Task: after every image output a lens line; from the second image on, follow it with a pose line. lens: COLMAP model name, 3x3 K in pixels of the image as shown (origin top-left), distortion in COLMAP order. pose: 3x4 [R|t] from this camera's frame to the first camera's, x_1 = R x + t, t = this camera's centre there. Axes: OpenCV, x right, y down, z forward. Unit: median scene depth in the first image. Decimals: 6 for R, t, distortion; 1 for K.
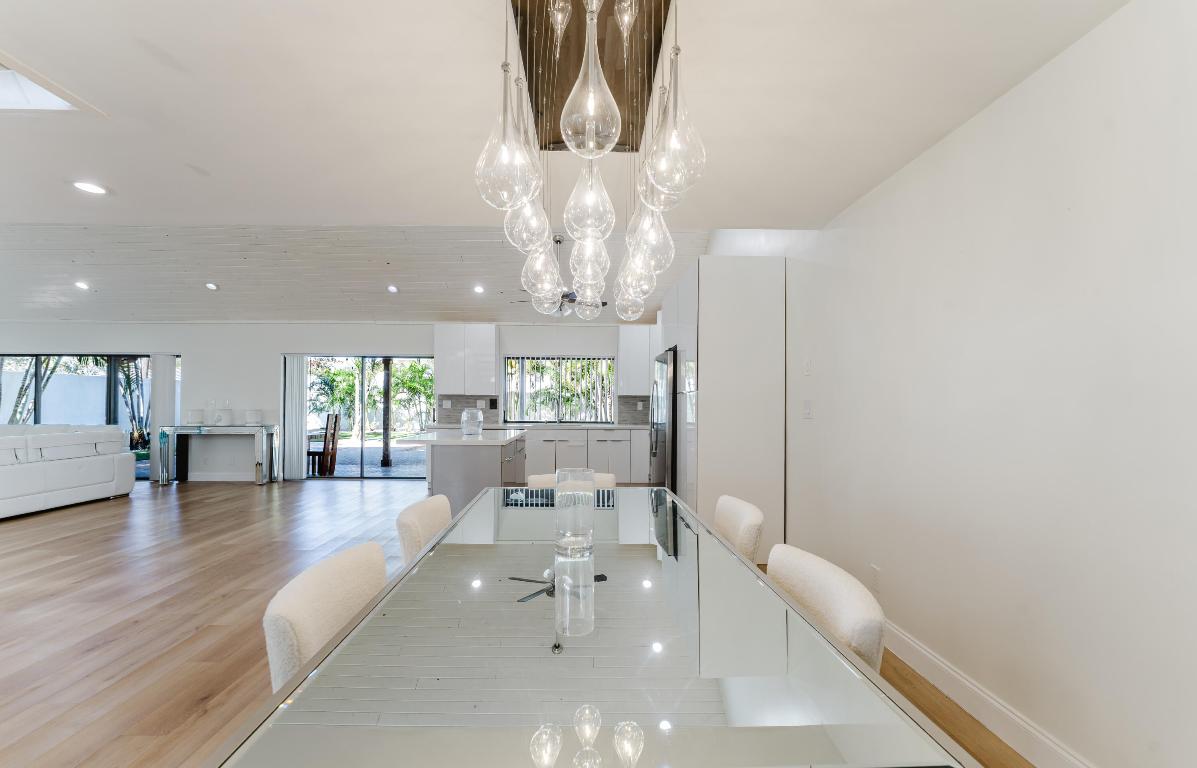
lens RADIAL K [[483.3, 0, 586.1], [0, 483.3, 396.8], [0, 0, 1]] dist [0.000966, 0.000210]
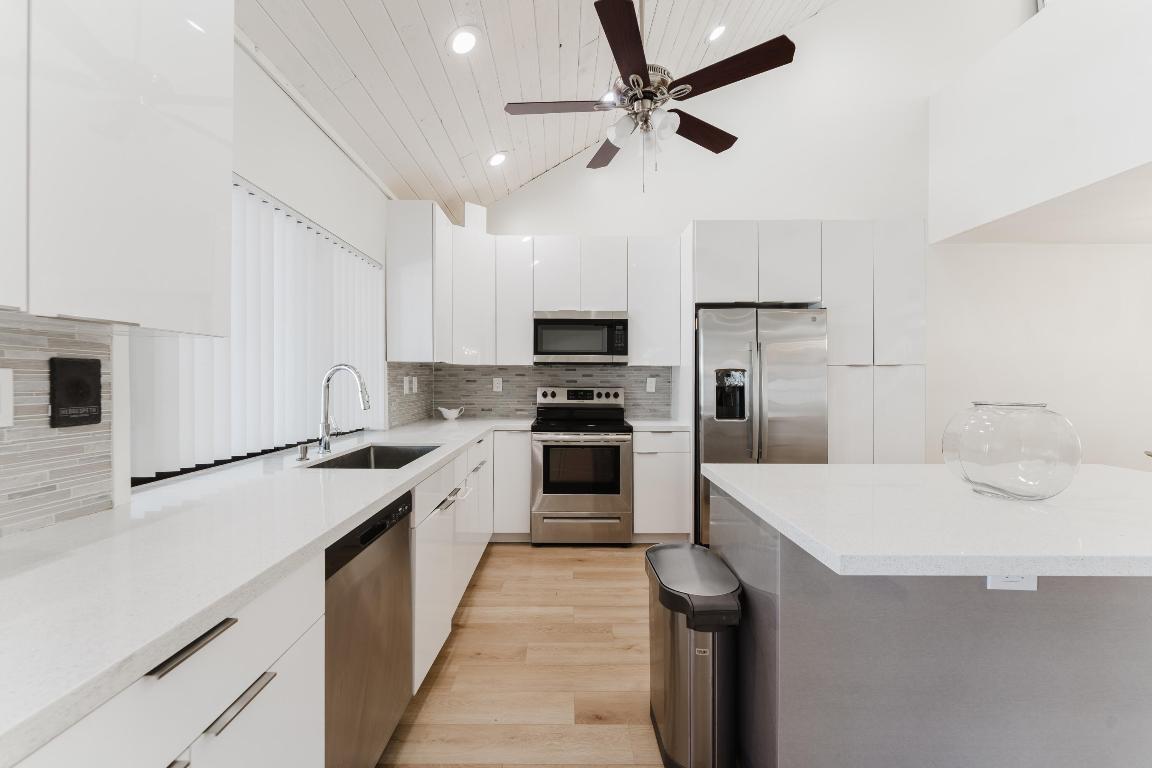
lens RADIAL K [[464.8, 0, 563.6], [0, 464.8, 383.9], [0, 0, 1]] dist [0.000682, -0.000654]
pose [[0.007070, -0.017305, 0.999825, -0.333047], [-0.009681, 0.999802, 0.017373, 0.007684], [-0.999928, -0.009802, 0.006901, 0.830900]]
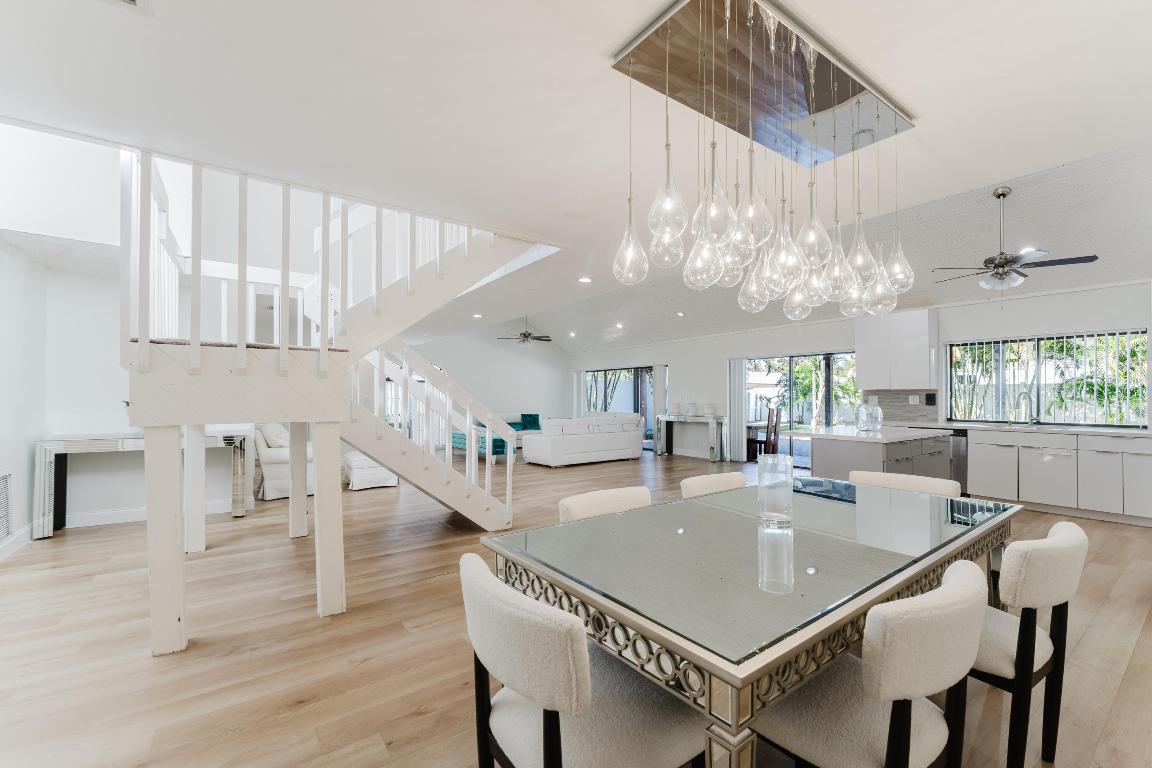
lens RADIAL K [[464.8, 0, 575.8], [0, 464.8, 392.0], [0, 0, 1]] dist [0.000682, -0.000654]
pose [[0.573723, -0.012694, -0.818951, 0.127646], [0.011795, 0.999904, -0.007236, -0.000436], [0.818965, -0.005509, 0.573817, -0.009782]]
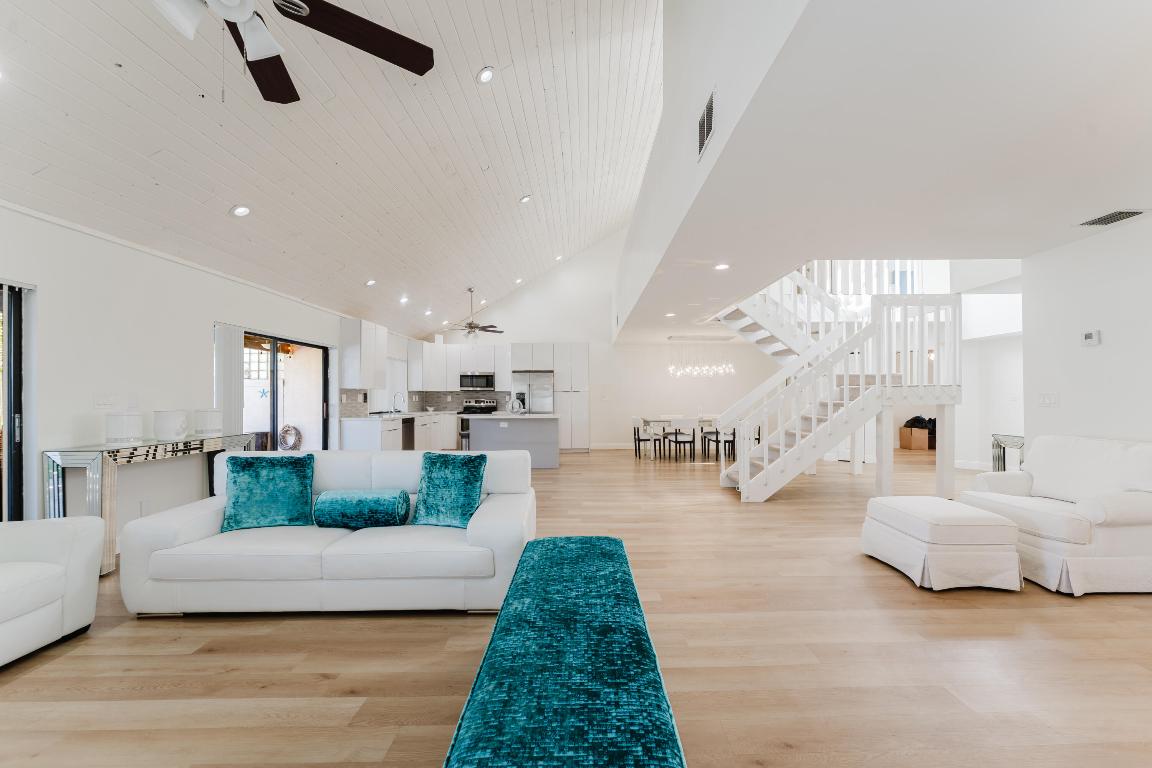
lens RADIAL K [[464.8, 0, 582.5], [0, 464.8, 393.1], [0, 0, 1]] dist [0.000682, -0.000654]
pose [[0.002557, -0.003737, 0.999990, -1.202640], [-0.007885, 0.999962, 0.003757, -0.005479], [-0.999966, -0.007895, 0.002527, 0.504642]]
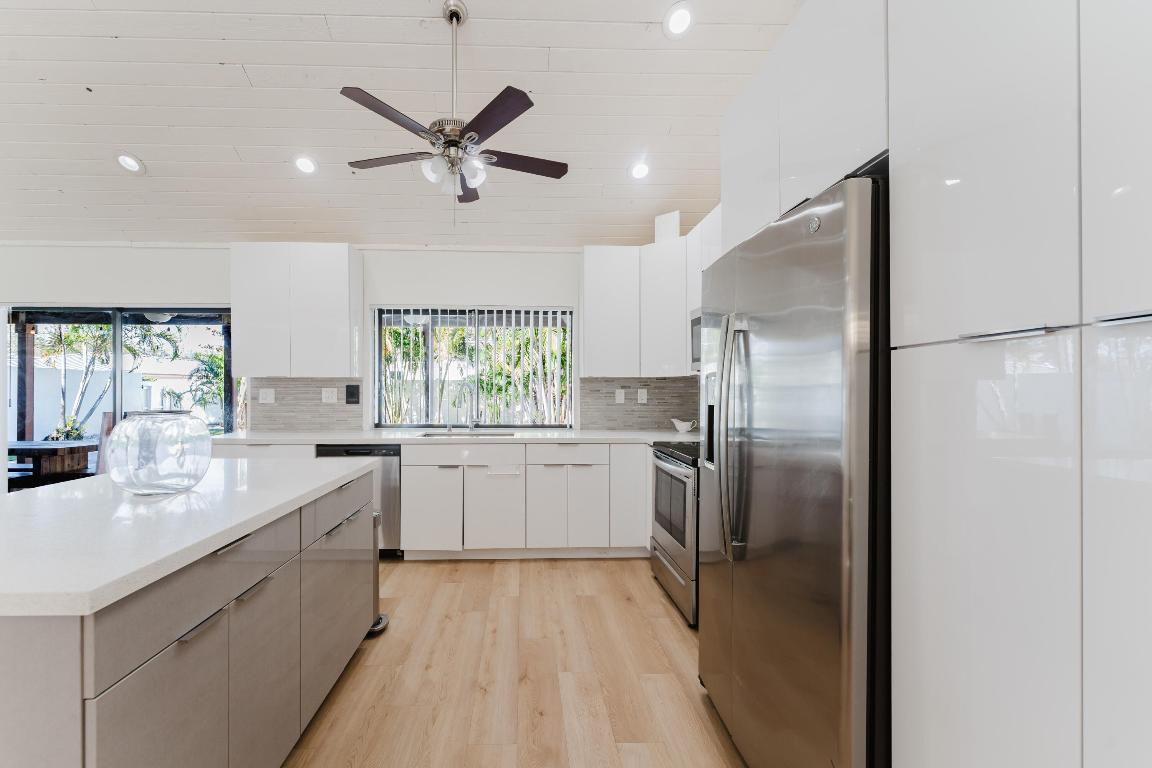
lens RADIAL K [[476.6, 0, 544.7], [0, 476.6, 390.6], [0, 0, 1]] dist [0.000031, -0.000038]
pose [[0.999142, -0.006052, 0.040982, 0.002383], [0.005649, 0.999935, 0.009952, 0.005921], [-0.041040, -0.009712, 0.999110, 0.447939]]
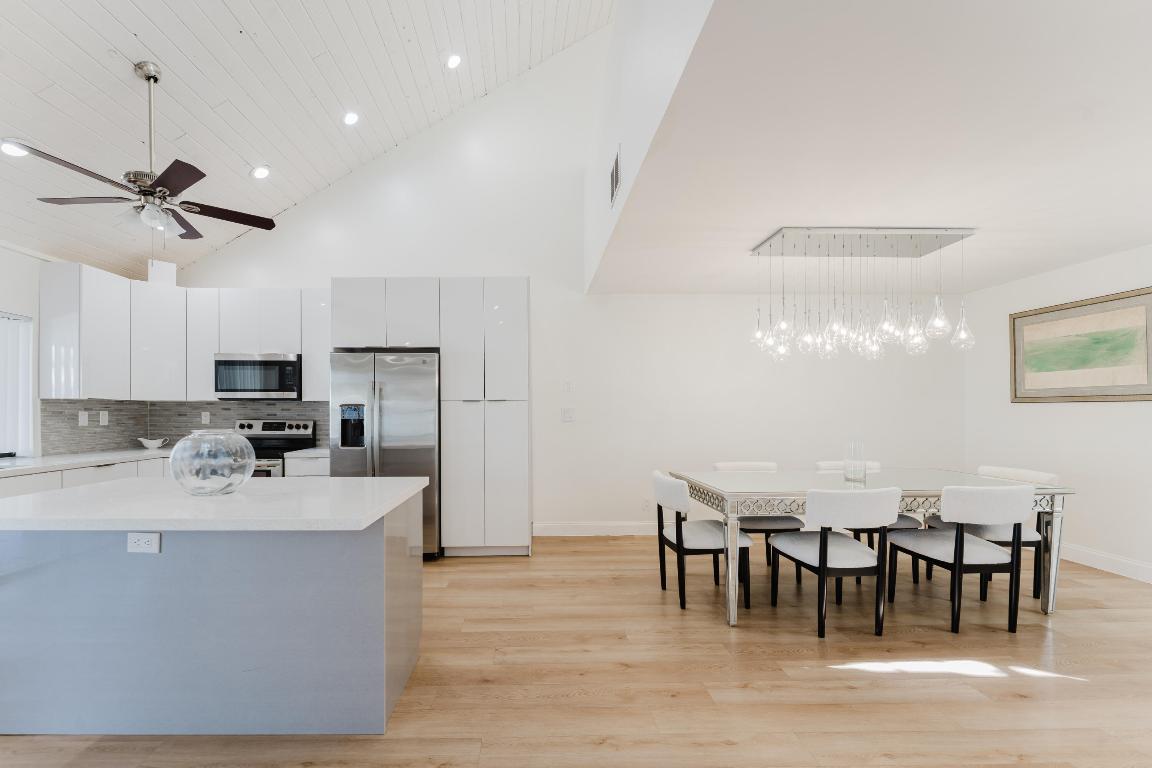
lens RADIAL K [[464.8, 0, 545.9], [0, 464.8, 404.7], [0, 0, 1]] dist [0.000682, -0.000654]
pose [[-0.011895, 0.007419, 0.999902, -0.409562], [-0.006938, 0.999948, -0.007502, 0.003126], [-0.999905, -0.007026, -0.011843, 0.477245]]
